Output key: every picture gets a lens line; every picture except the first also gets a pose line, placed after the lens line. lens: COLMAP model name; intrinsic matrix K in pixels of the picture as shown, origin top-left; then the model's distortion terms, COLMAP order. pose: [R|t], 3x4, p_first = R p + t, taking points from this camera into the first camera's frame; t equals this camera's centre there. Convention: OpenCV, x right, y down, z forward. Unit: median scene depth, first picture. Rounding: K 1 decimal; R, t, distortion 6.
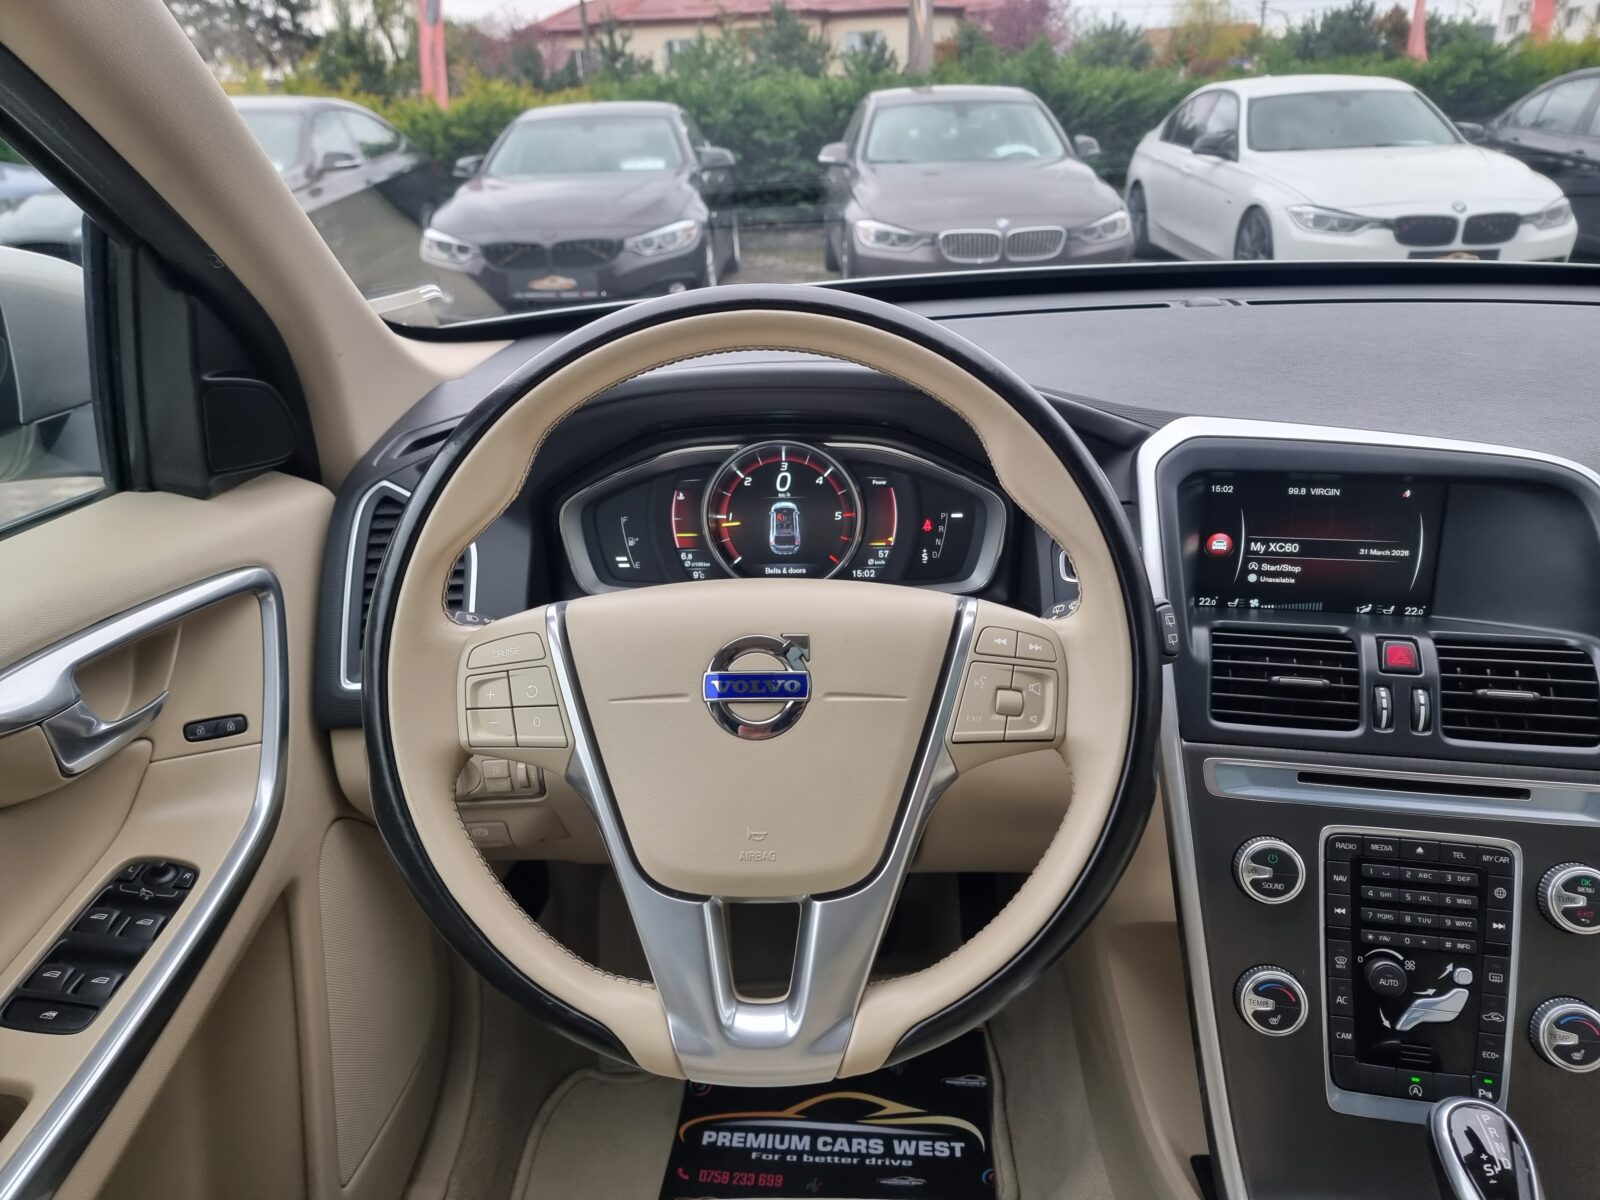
lens RADIAL K [[1120.2, 0, 800.0], [0, 1120.2, 600.0], [0, 0, 1]] dist [0.073280, -0.068883]
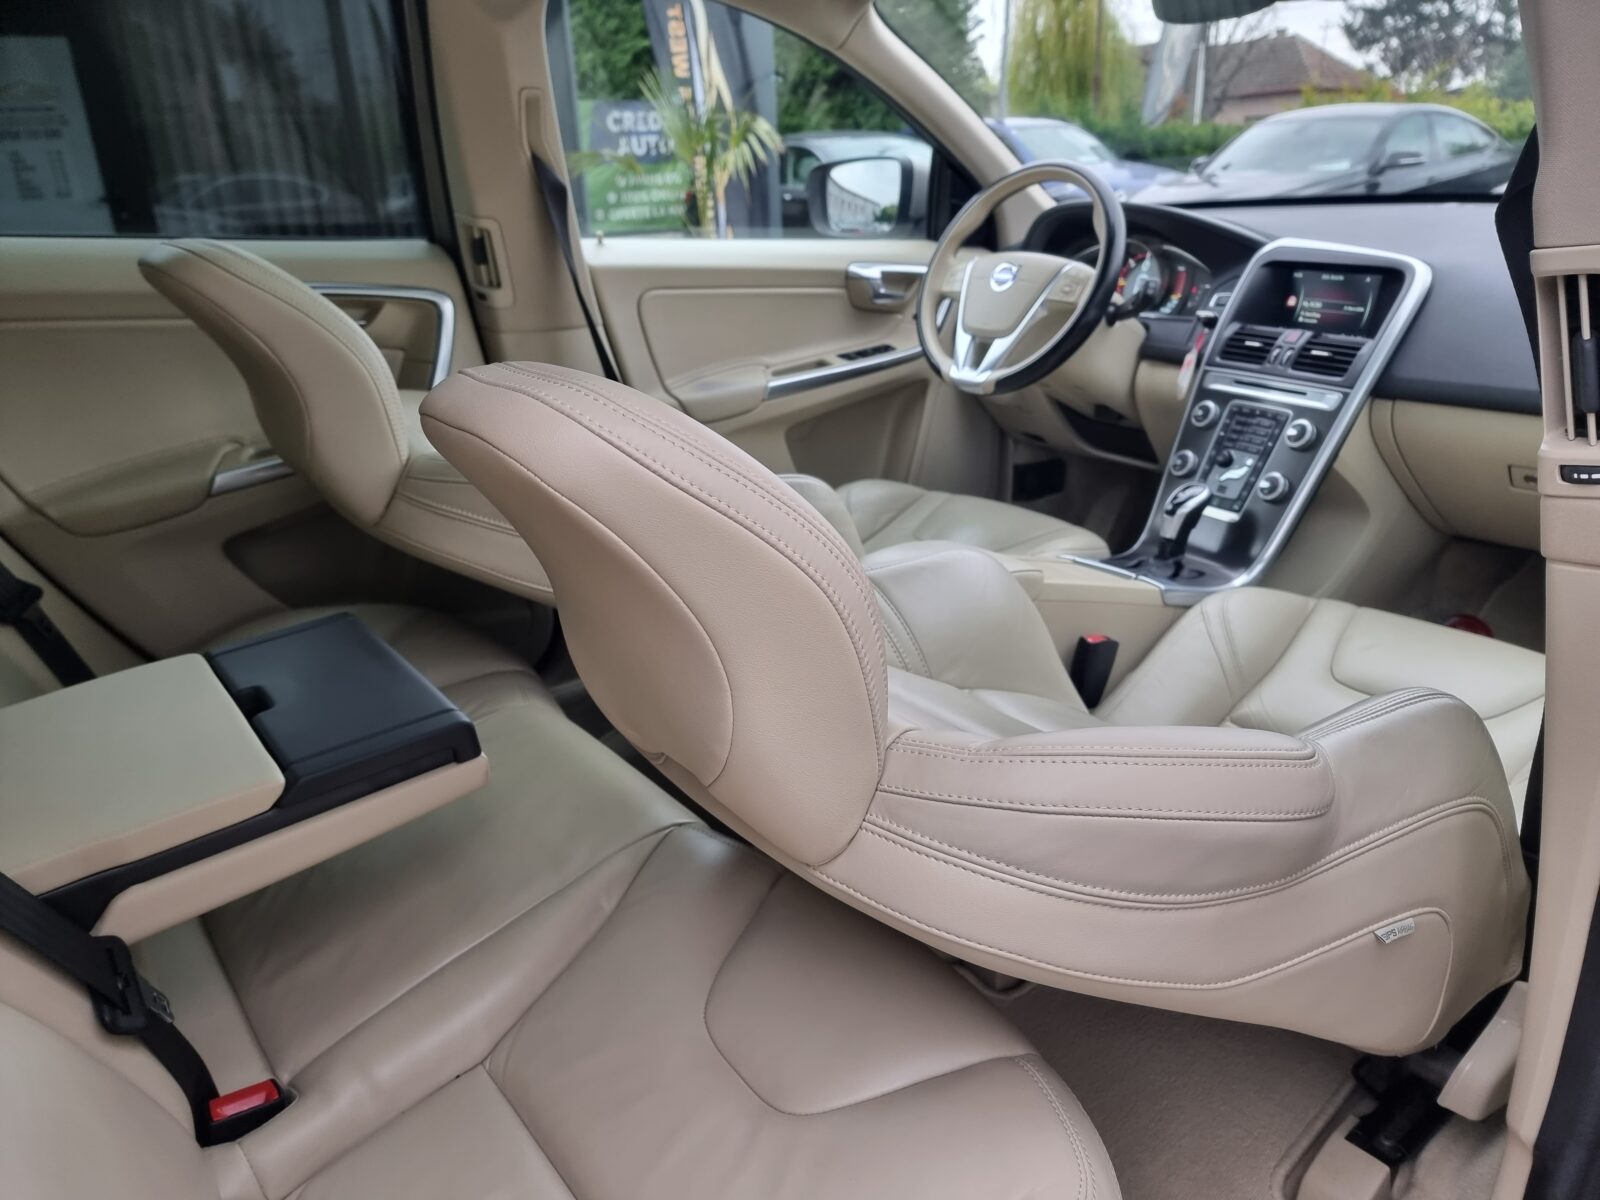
lens RADIAL K [[1127.0, 0, 795.2], [0, 1127.0, 631.7], [0, 0, 1]] dist [0.033420, -0.033202]
pose [[0.627217, 0.302135, -0.717853, 1.761514], [-0.289981, 0.946015, 0.144797, 0.586653], [0.722848, 0.117344, 0.680970, -1.247516]]
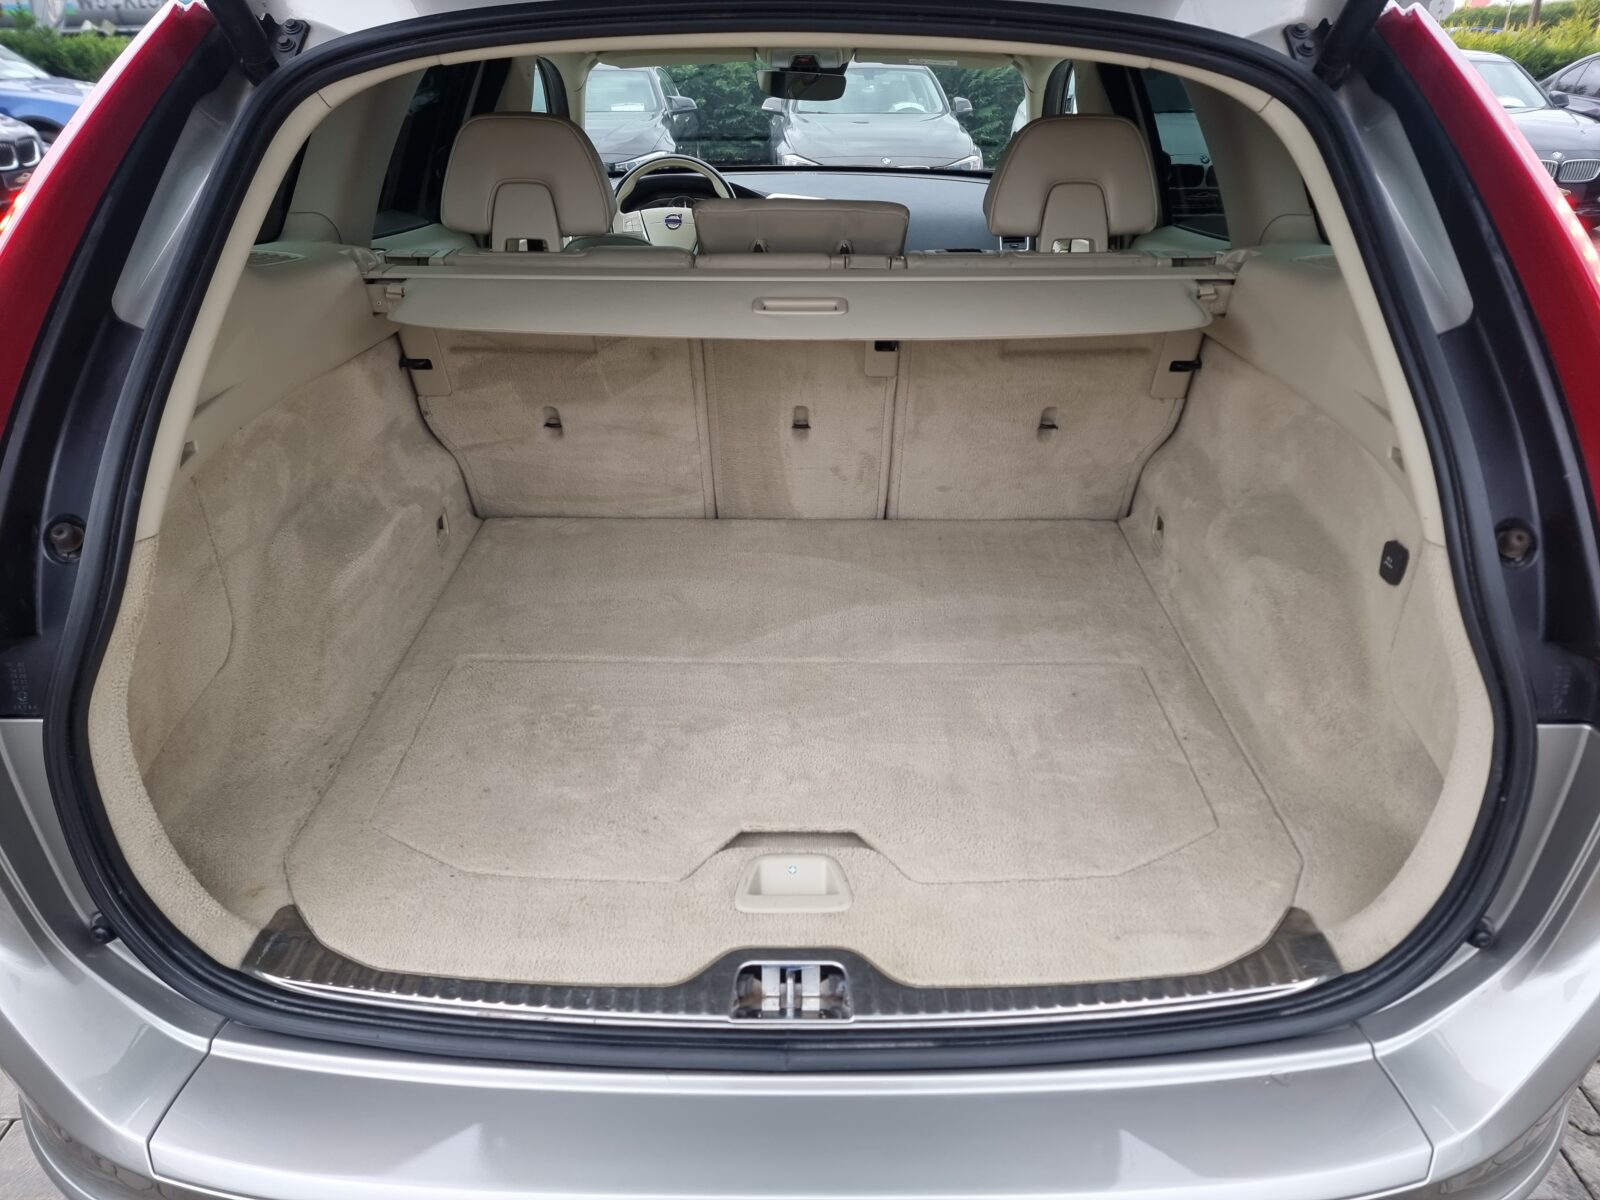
lens RADIAL K [[1127.0, 0, 795.2], [0, 1127.0, 631.7], [0, 0, 1]] dist [0.033420, -0.033202]
pose [[0.999486, 0.019892, 0.025148, 0.393285], [-0.021608, 0.997321, 0.069884, 1.413468], [-0.023690, -0.070391, 0.997238, -4.052452]]
